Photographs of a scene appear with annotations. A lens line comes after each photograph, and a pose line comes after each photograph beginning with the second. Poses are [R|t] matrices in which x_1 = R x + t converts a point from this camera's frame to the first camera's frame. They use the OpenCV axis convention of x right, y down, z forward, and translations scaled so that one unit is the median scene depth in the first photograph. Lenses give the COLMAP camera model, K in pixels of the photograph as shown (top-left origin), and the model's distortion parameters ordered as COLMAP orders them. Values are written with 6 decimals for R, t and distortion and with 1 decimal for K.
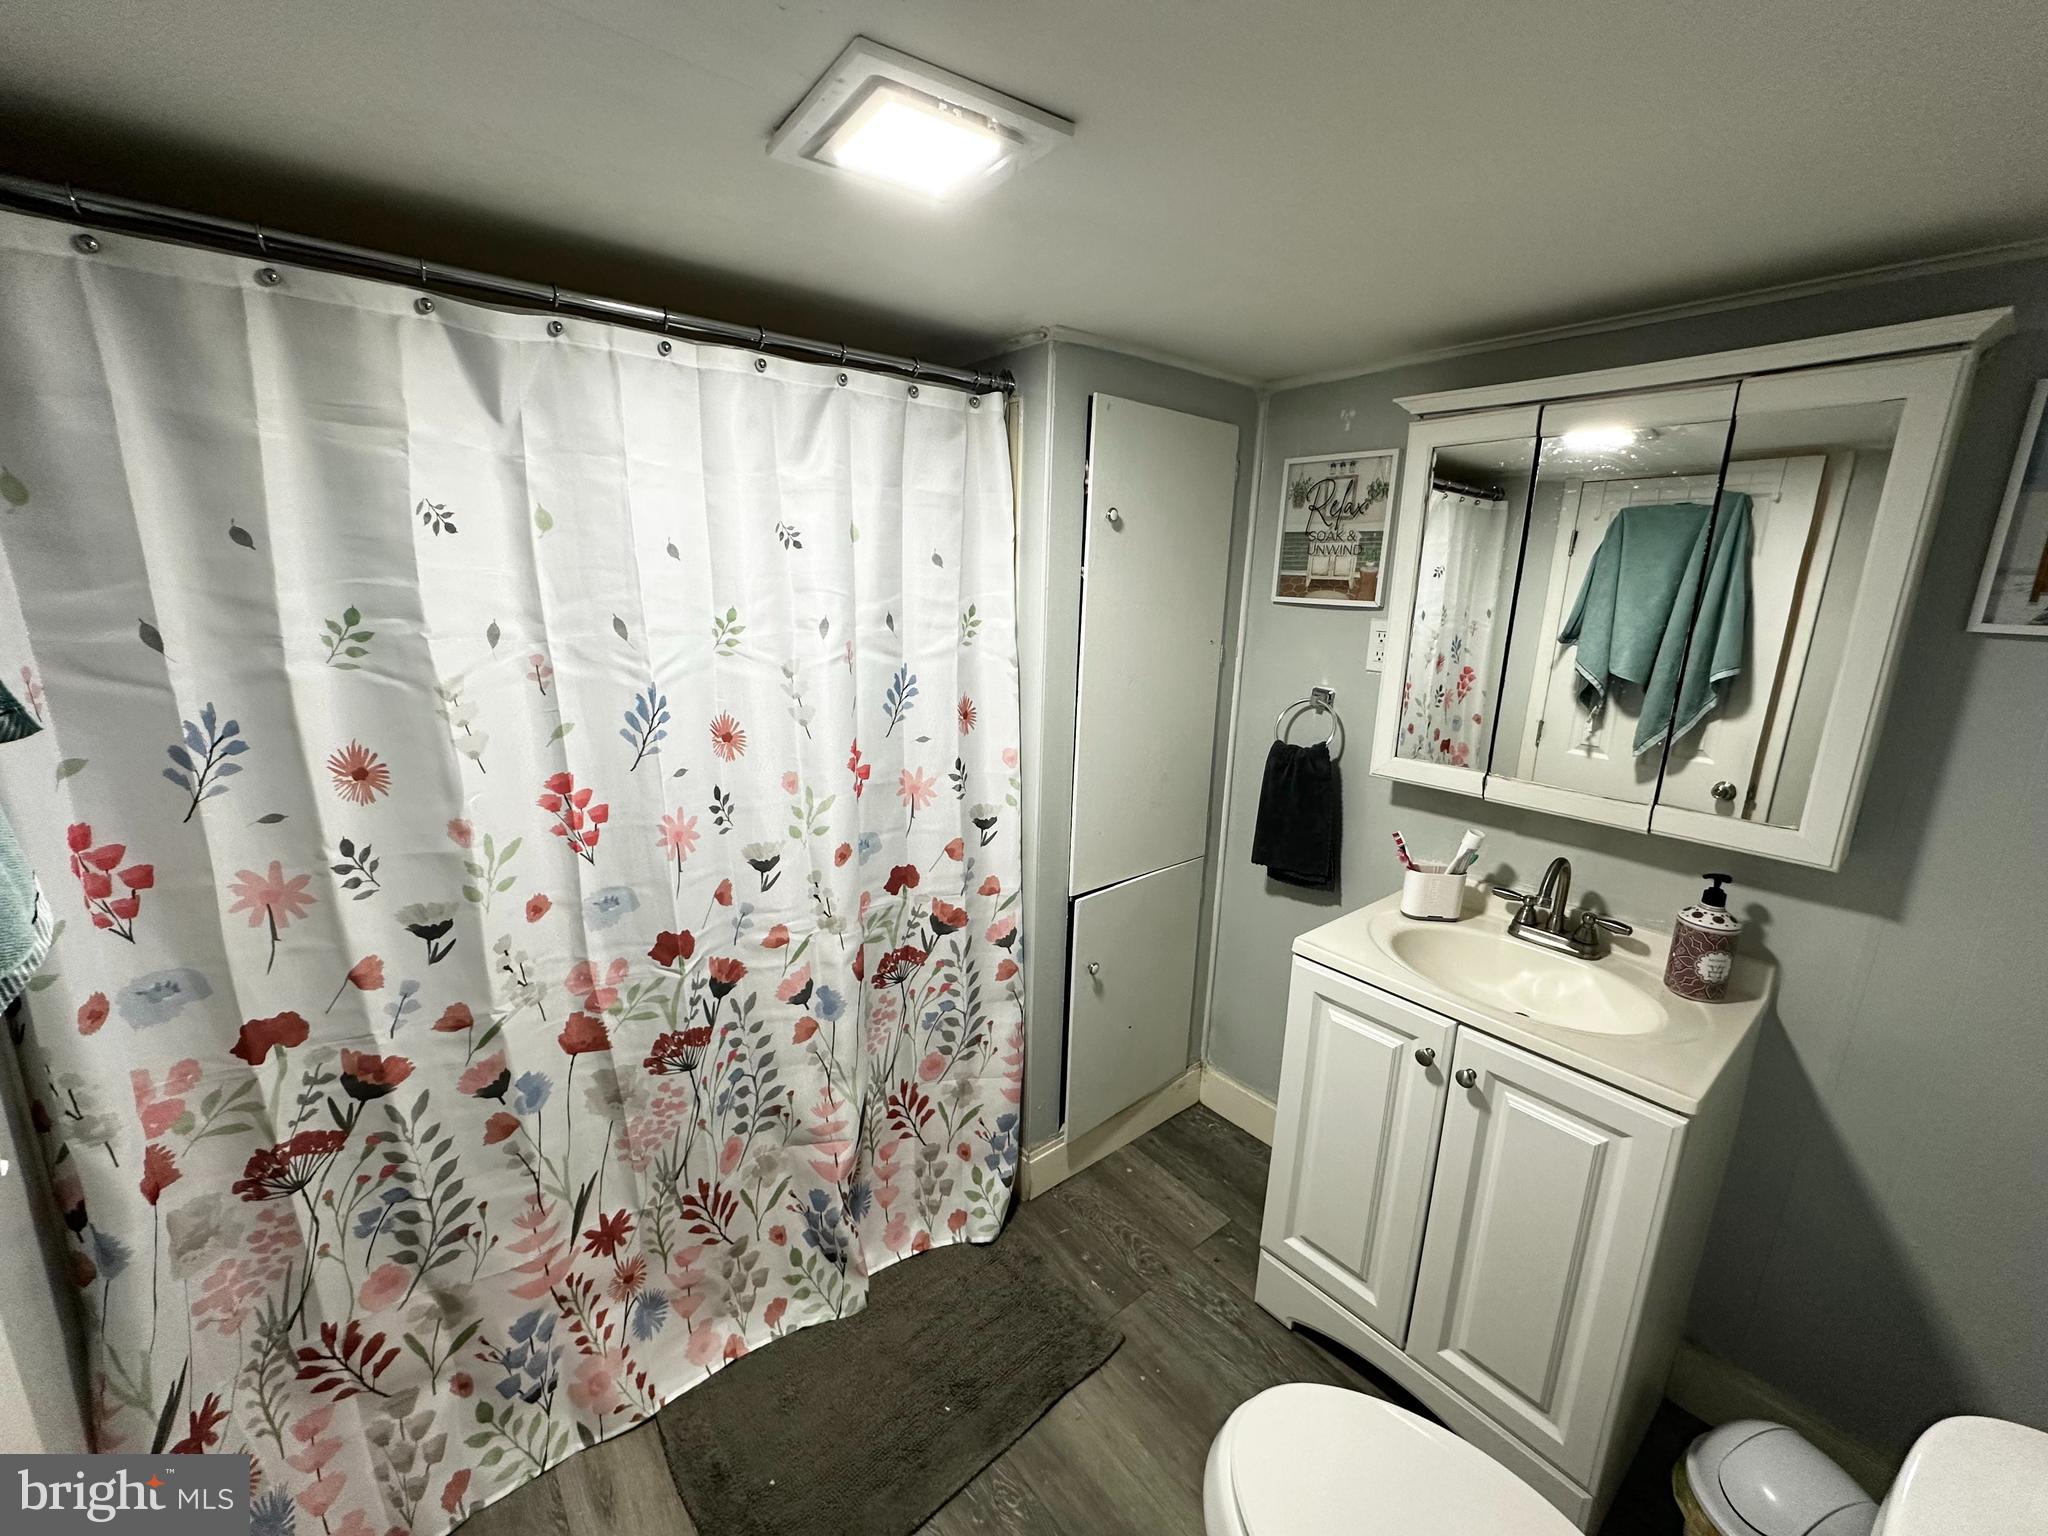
lens RADIAL K [[823.9, 0, 1021.7], [0, 823.9, 765.6], [0, 0, 1]] dist [-0.000707, 0.000012]
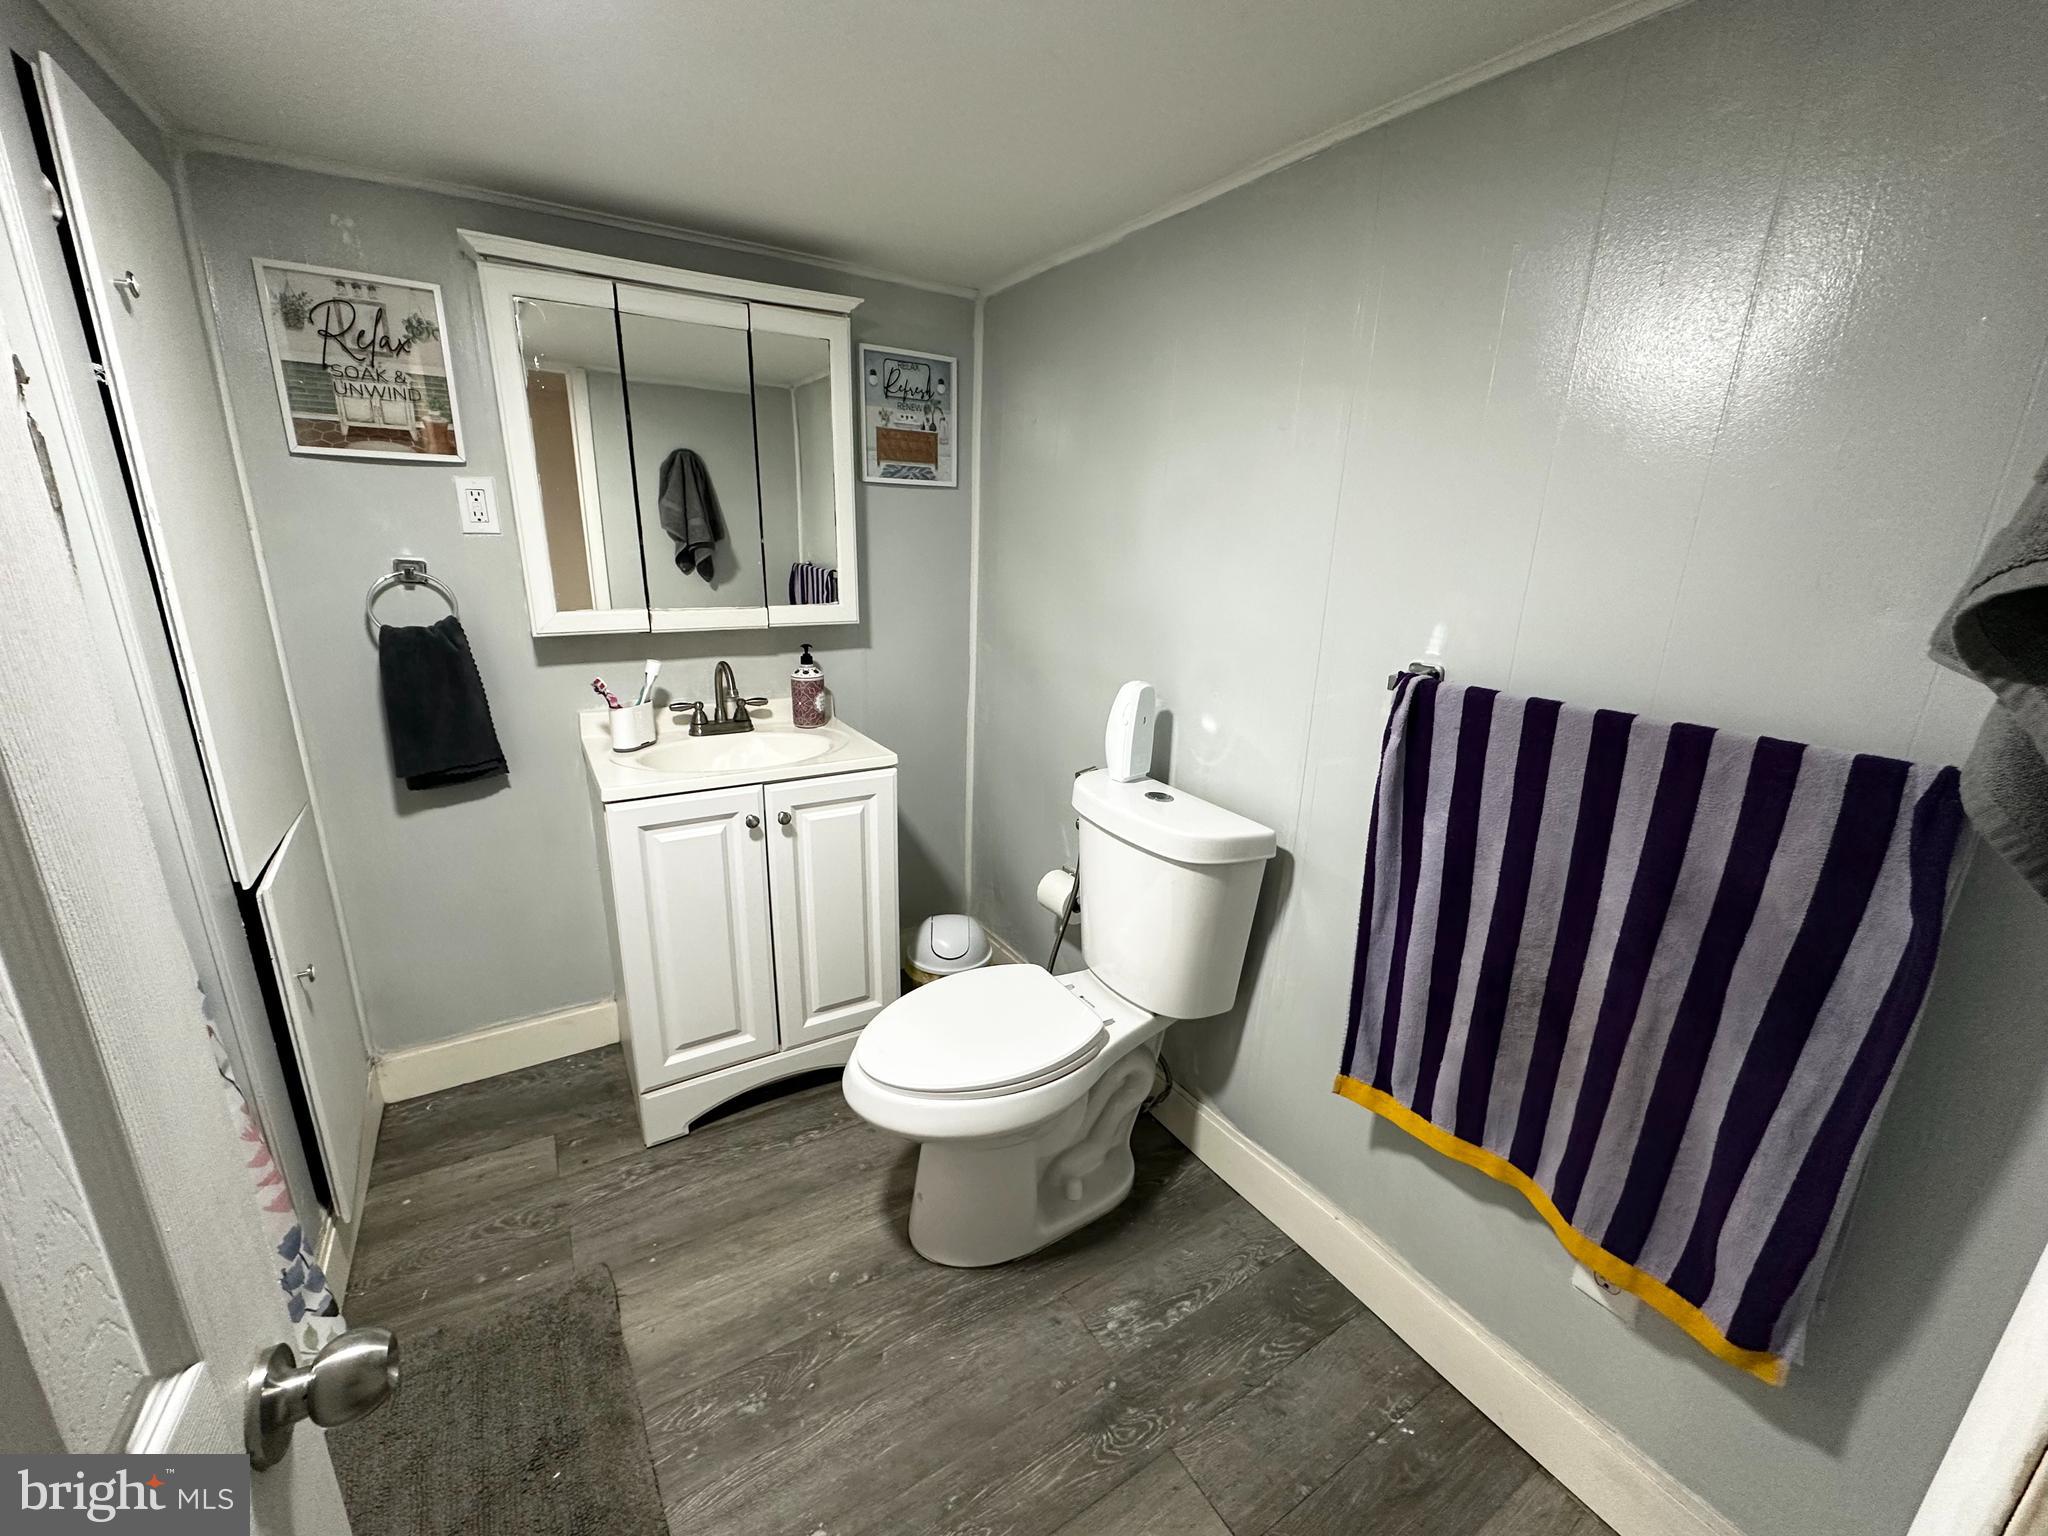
lens RADIAL K [[823.9, 0, 1021.2], [0, 823.9, 767.2], [0, 0, 1]] dist [-0.000707, 0.000012]
pose [[0.134171, -0.295380, 0.945912, -0.475380], [0.201742, 0.942694, 0.265759, 0.014772], [-0.970205, 0.155173, 0.186073, 0.259532]]
